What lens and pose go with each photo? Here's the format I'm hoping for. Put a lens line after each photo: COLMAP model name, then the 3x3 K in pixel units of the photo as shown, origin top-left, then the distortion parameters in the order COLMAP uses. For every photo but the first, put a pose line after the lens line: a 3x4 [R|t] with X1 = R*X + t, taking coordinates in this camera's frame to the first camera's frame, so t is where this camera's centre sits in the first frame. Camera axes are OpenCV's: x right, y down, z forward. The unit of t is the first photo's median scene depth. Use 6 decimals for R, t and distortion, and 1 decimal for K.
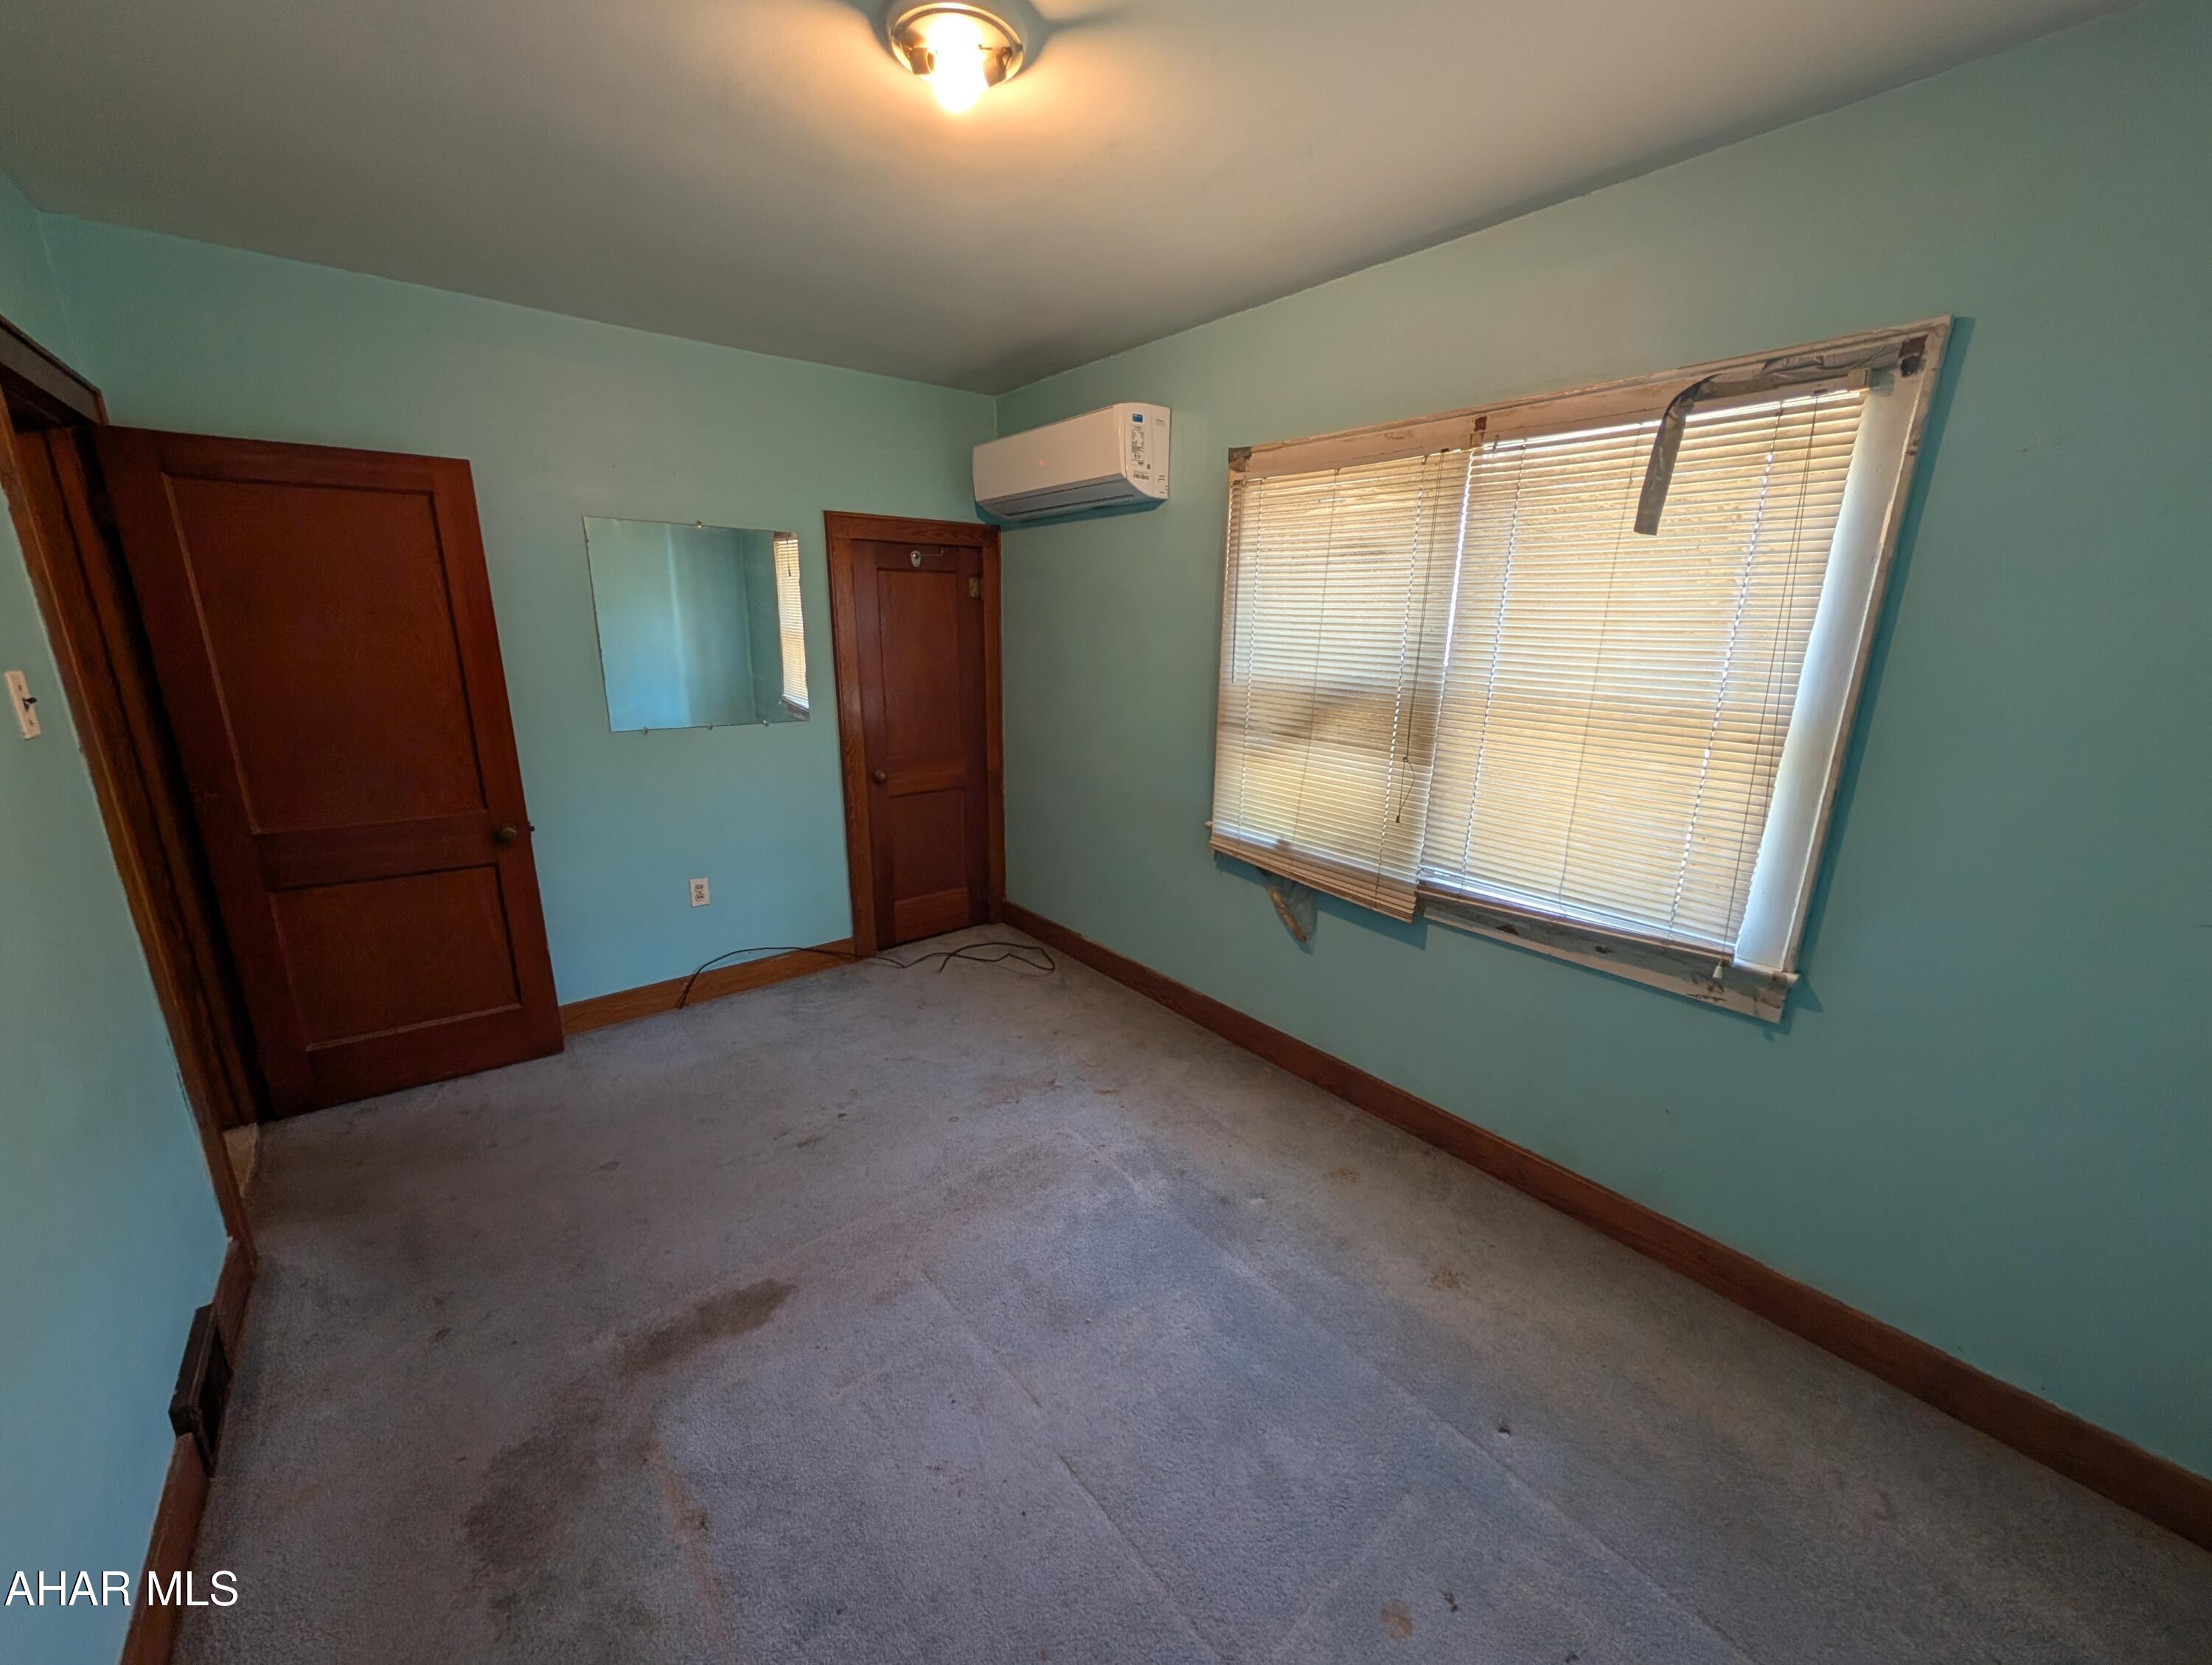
lens RADIAL K [[841.5, 0, 1103.6], [0, 841.5, 838.9], [0, 0, 1]] dist [0.000827, -0.000720]
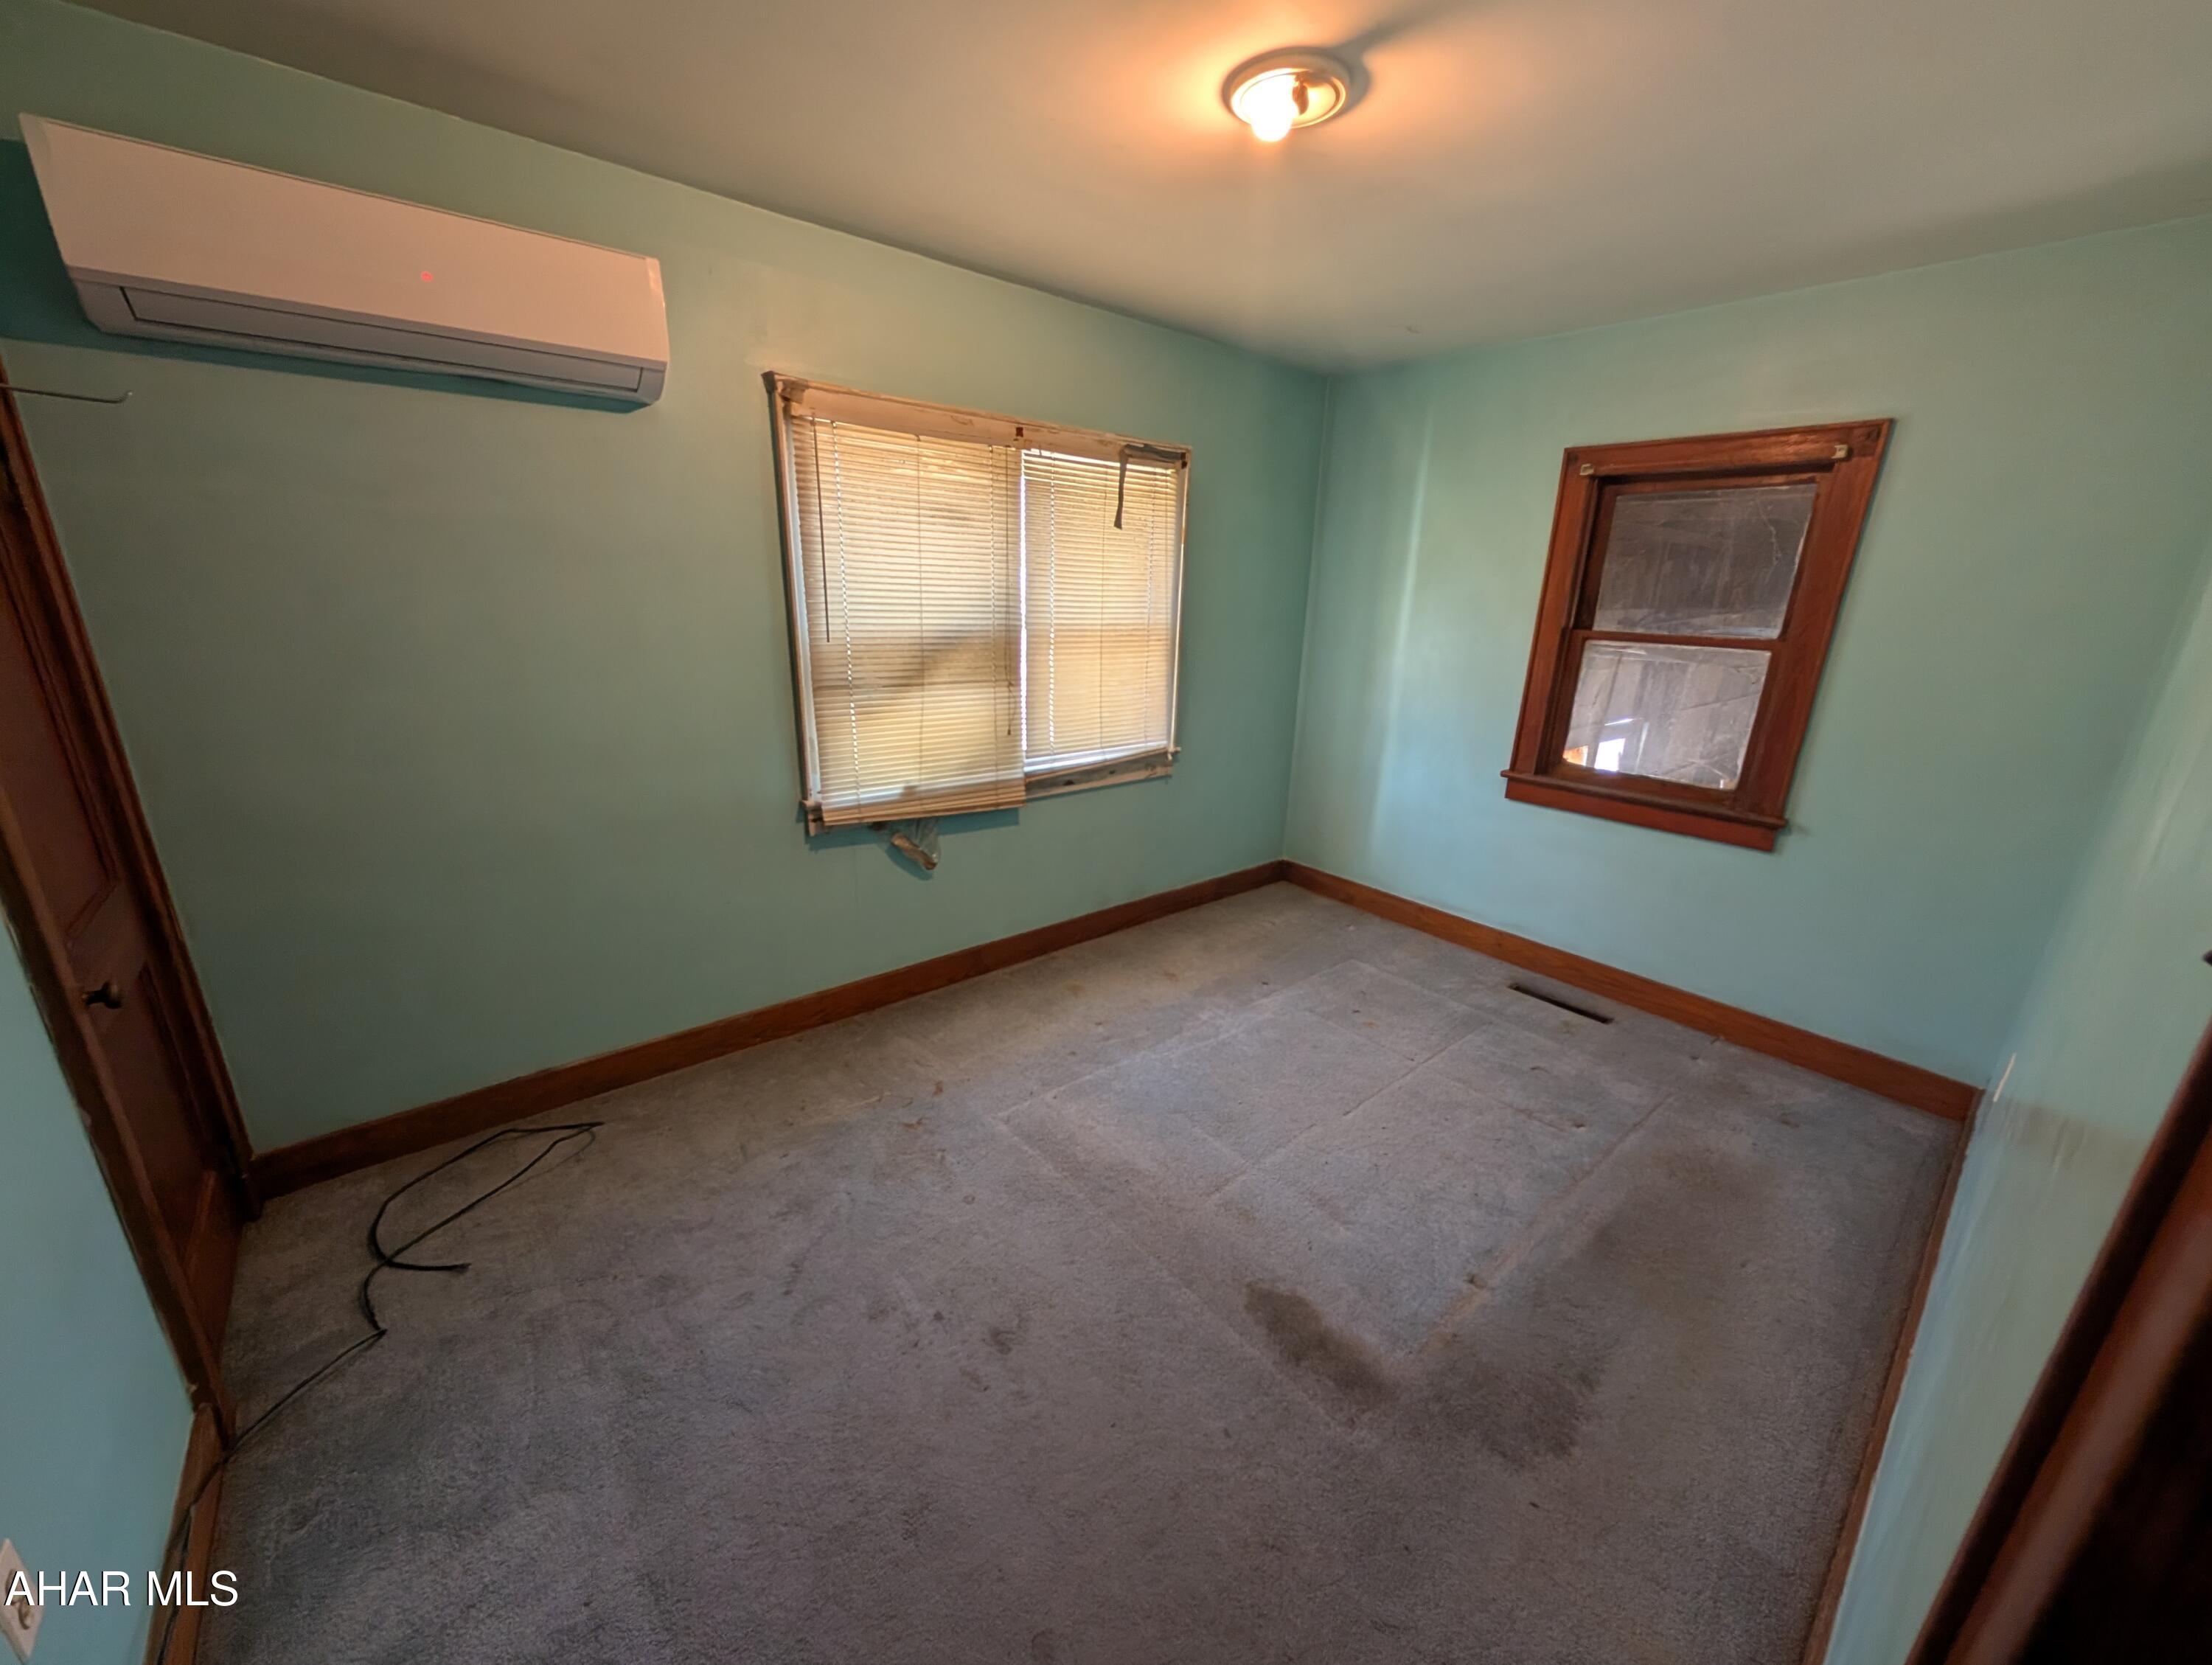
lens RADIAL K [[841.5, 0, 1105.6], [0, 841.5, 836.3], [0, 0, 1]] dist [0.000827, -0.000720]
pose [[-0.020977, -0.307277, 0.951389, -0.922140], [0.224401, 0.925872, 0.303983, -0.232158], [-0.974271, 0.219869, 0.049532, 0.813936]]
